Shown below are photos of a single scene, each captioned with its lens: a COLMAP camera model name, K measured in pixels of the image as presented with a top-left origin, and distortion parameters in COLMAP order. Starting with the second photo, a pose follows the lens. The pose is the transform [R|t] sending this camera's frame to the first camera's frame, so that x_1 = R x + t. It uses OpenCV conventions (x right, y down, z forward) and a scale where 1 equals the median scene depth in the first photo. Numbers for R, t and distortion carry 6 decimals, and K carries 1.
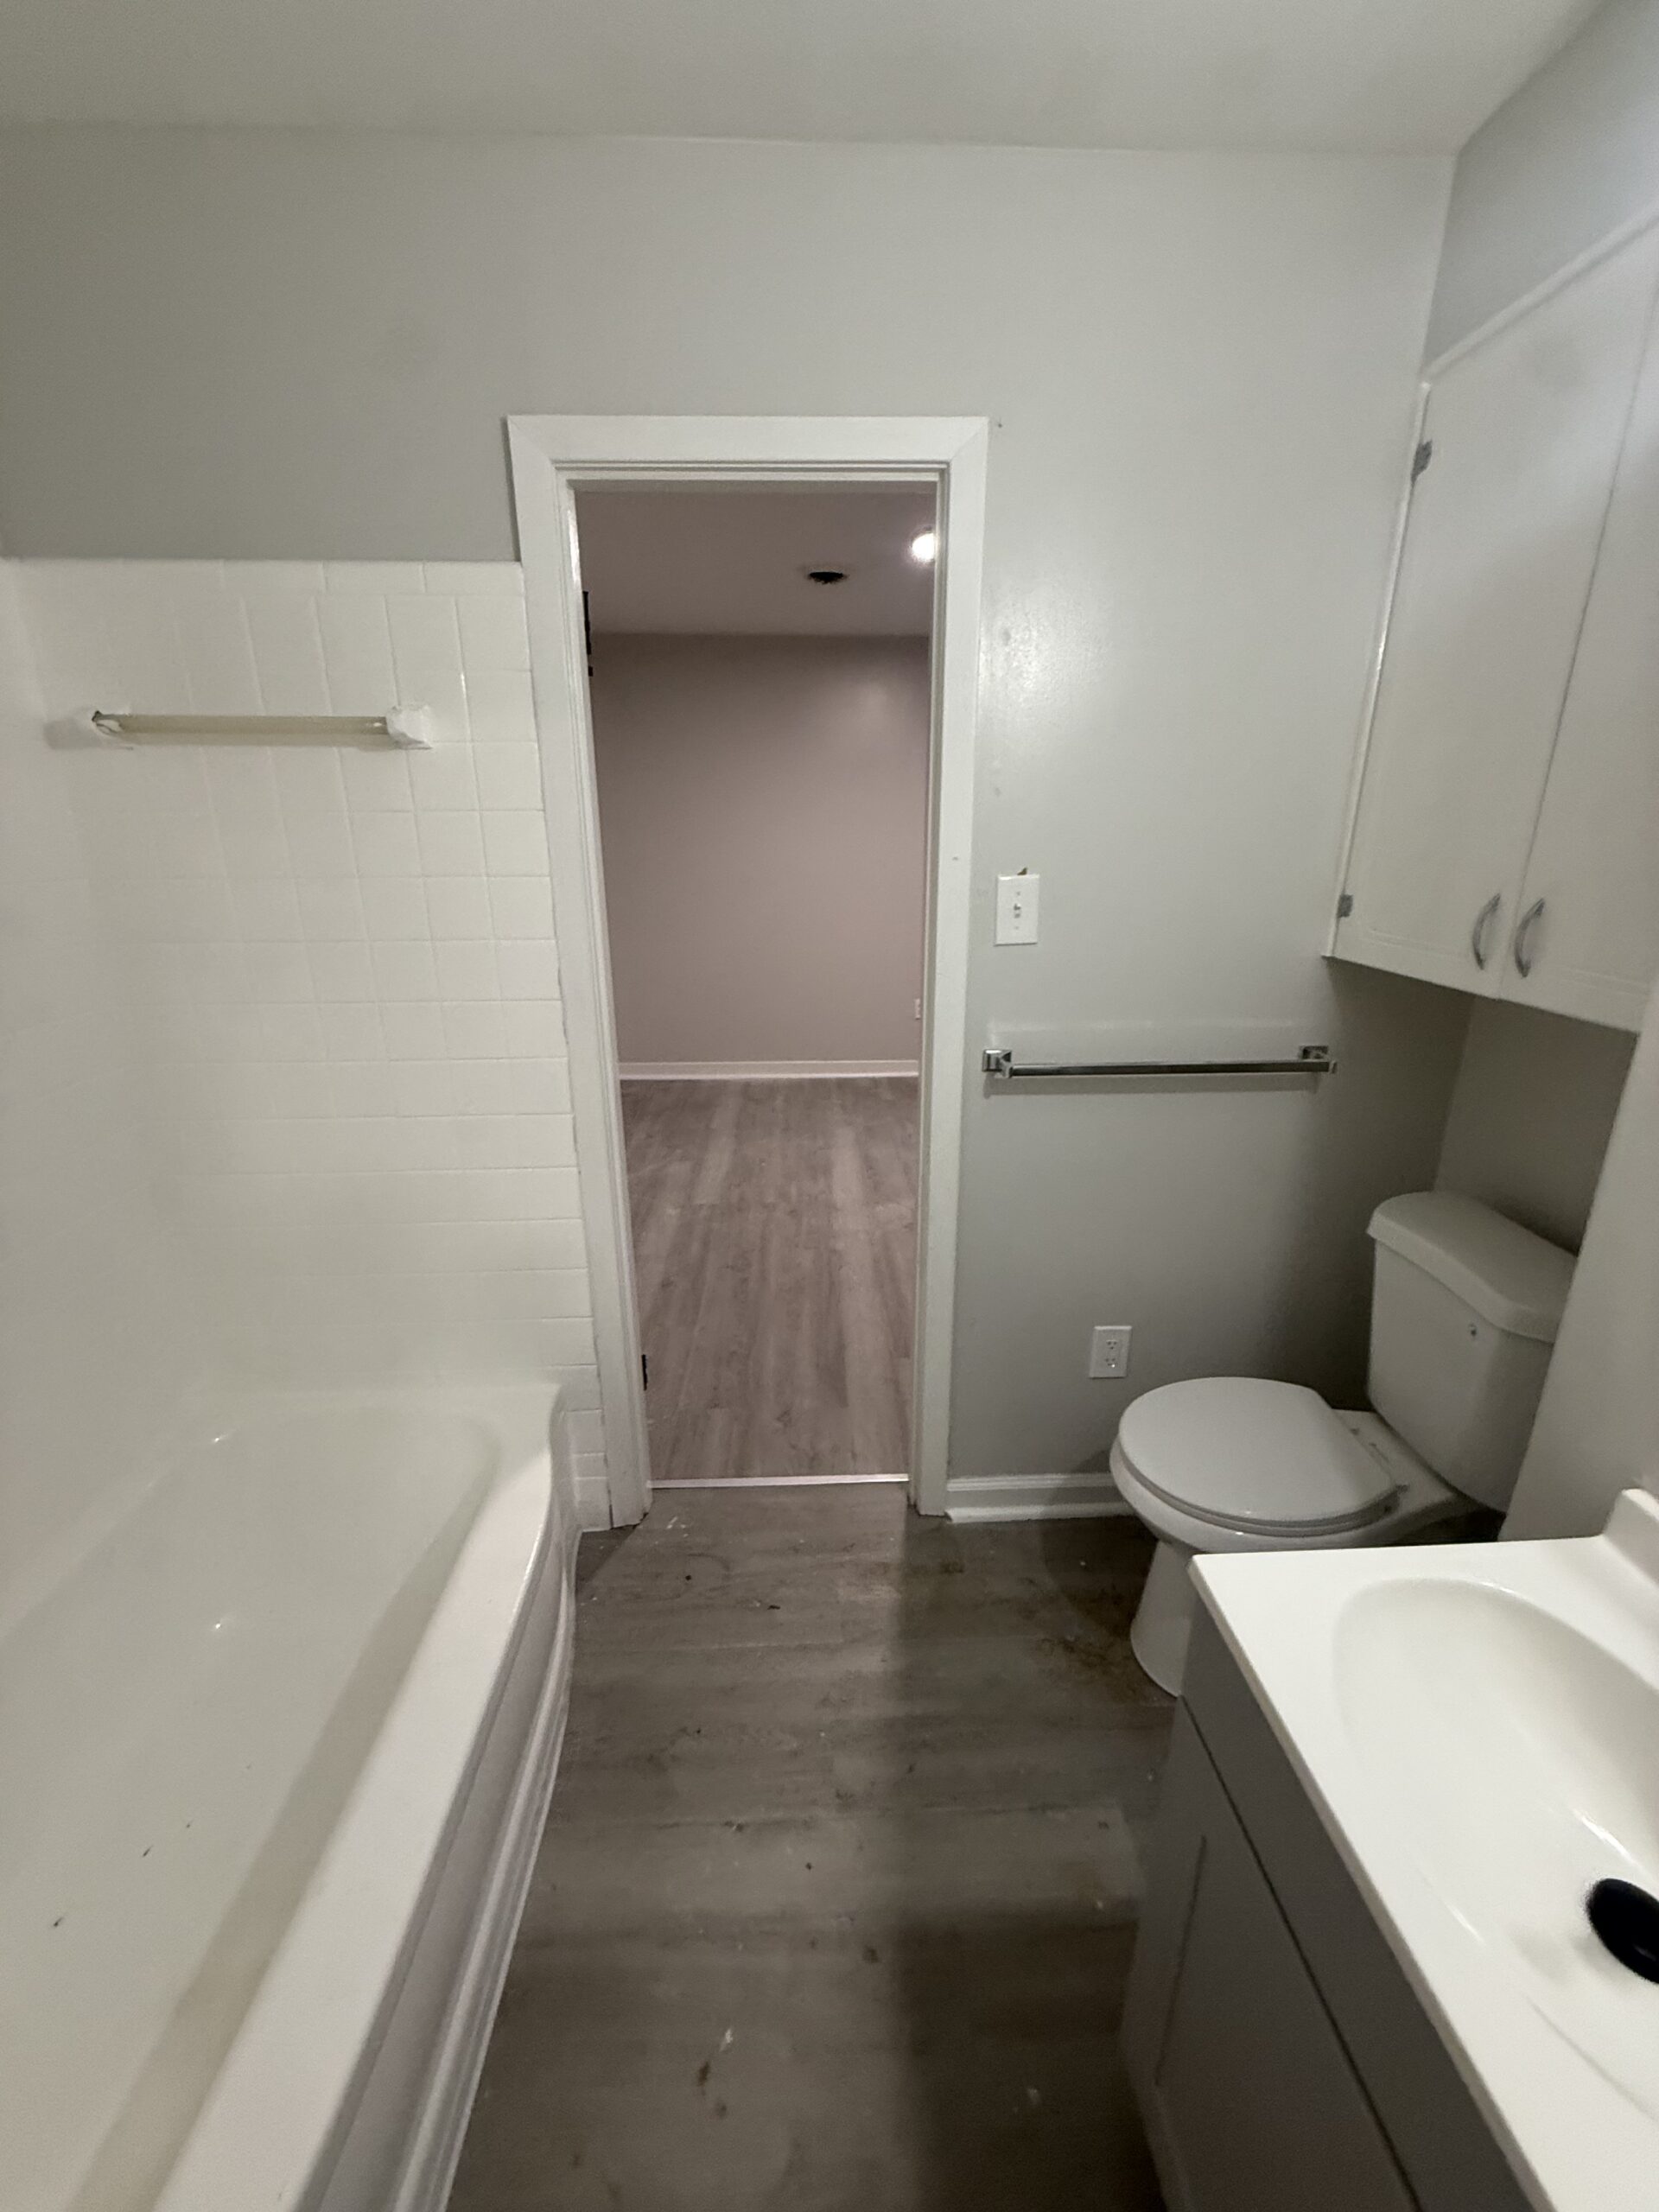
lens RADIAL K [[883.1, 0, 826.6], [0, 883.1, 1105.4], [0, 0, 1]] dist [-0.001160, -0.000917]
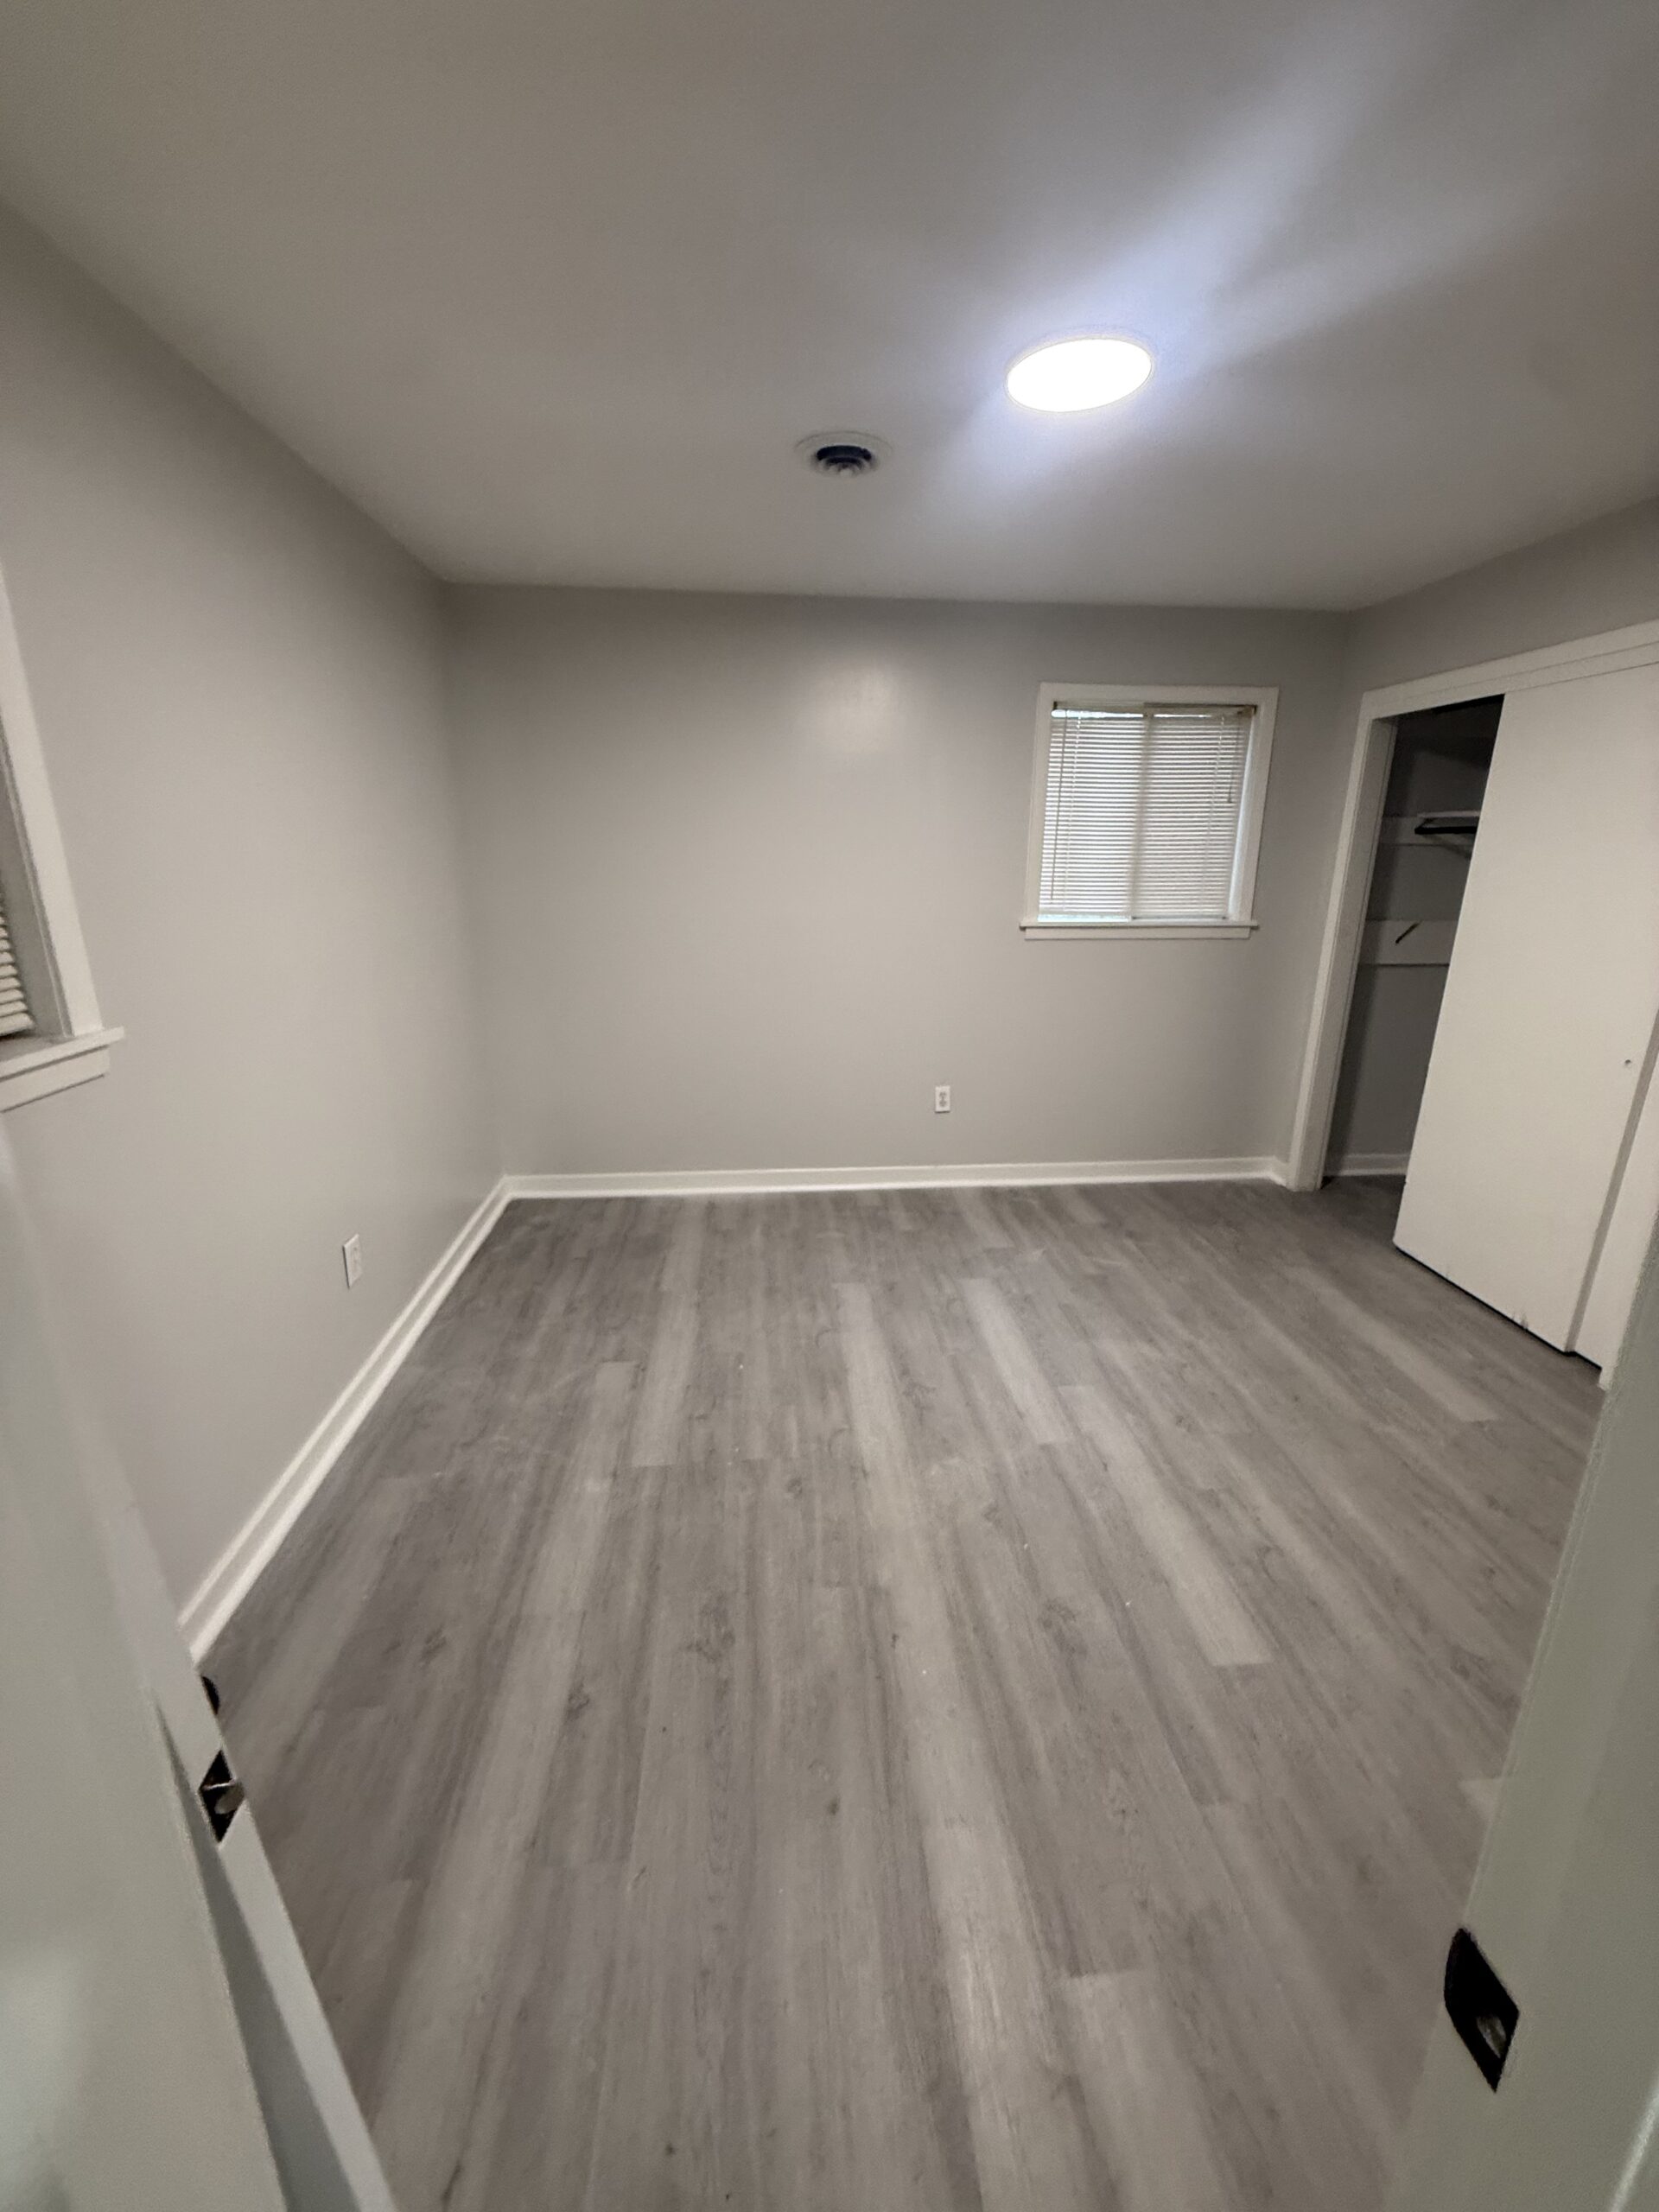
lens RADIAL K [[883.1, 0, 839.9], [0, 883.1, 1098.0], [0, 0, 1]] dist [-0.001160, -0.000917]
pose [[0.997754, -0.012894, 0.065739, -0.036211], [0.015512, 0.999100, -0.039472, -0.098493], [-0.065171, 0.040403, 0.997056, 0.305354]]
